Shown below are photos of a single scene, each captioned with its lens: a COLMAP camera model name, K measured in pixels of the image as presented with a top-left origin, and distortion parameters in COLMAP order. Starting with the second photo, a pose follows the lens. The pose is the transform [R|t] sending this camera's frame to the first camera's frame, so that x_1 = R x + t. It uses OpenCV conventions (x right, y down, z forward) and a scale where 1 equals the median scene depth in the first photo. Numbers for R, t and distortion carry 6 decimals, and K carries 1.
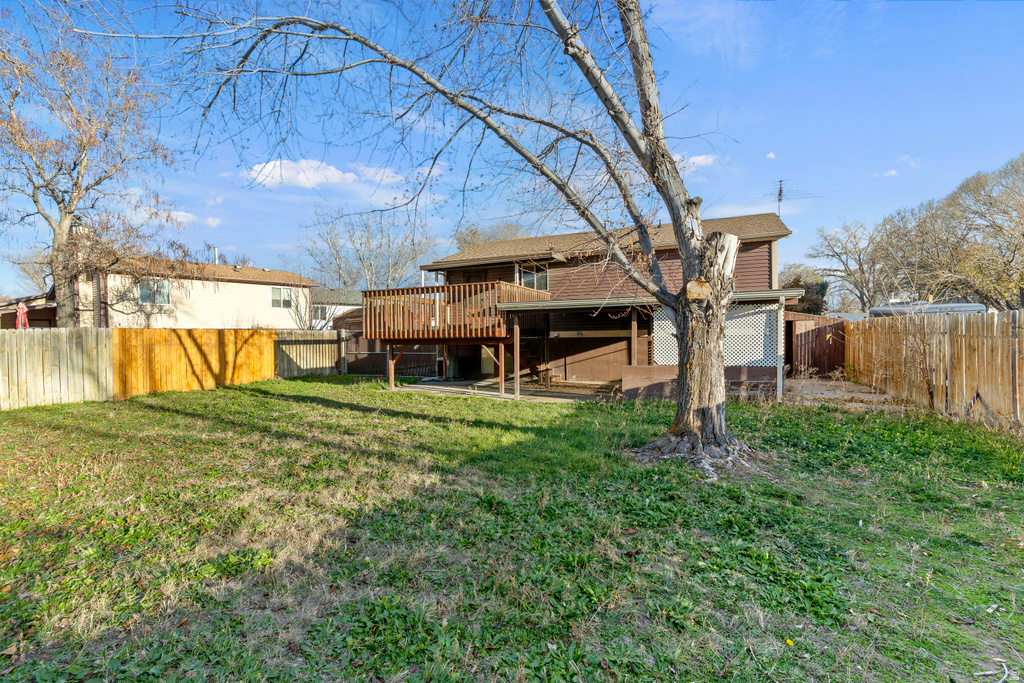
lens RADIAL K [[497.5, 0, 501.5], [0, 497.5, 338.8], [0, 0, 1]] dist [-0.000883, 0.000348]
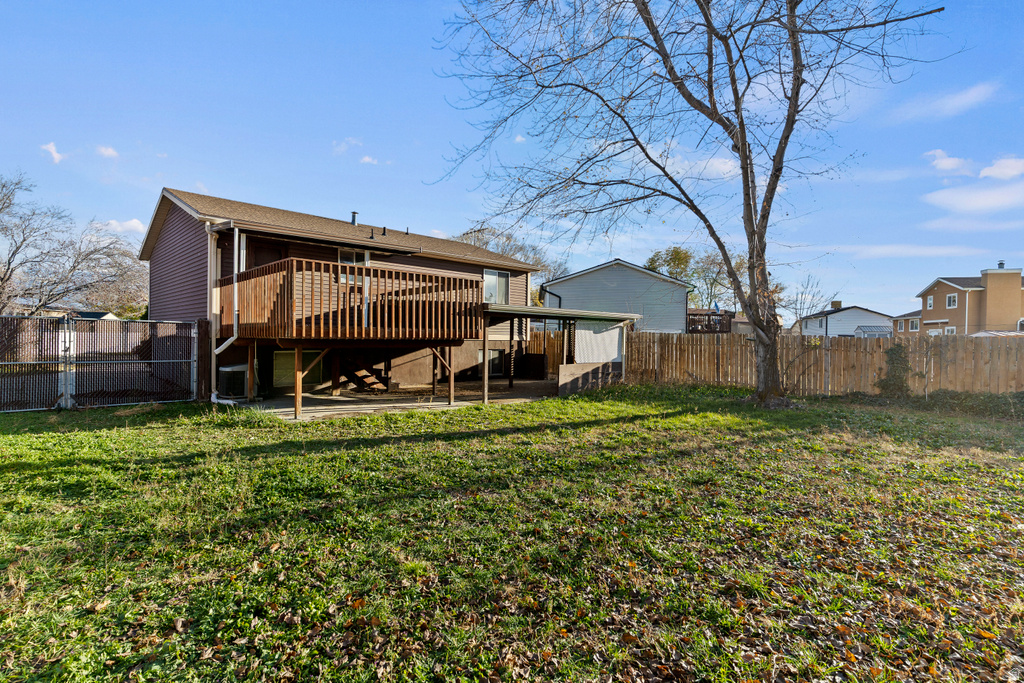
lens RADIAL K [[497.5, 0, 501.5], [0, 497.5, 338.8], [0, 0, 1]] dist [-0.000883, 0.000348]
pose [[0.384269, 0.017194, 0.923061, -0.990361], [-0.024818, 0.999658, -0.008290, 0.003559], [-0.922888, -0.019723, 0.384564, 0.686720]]
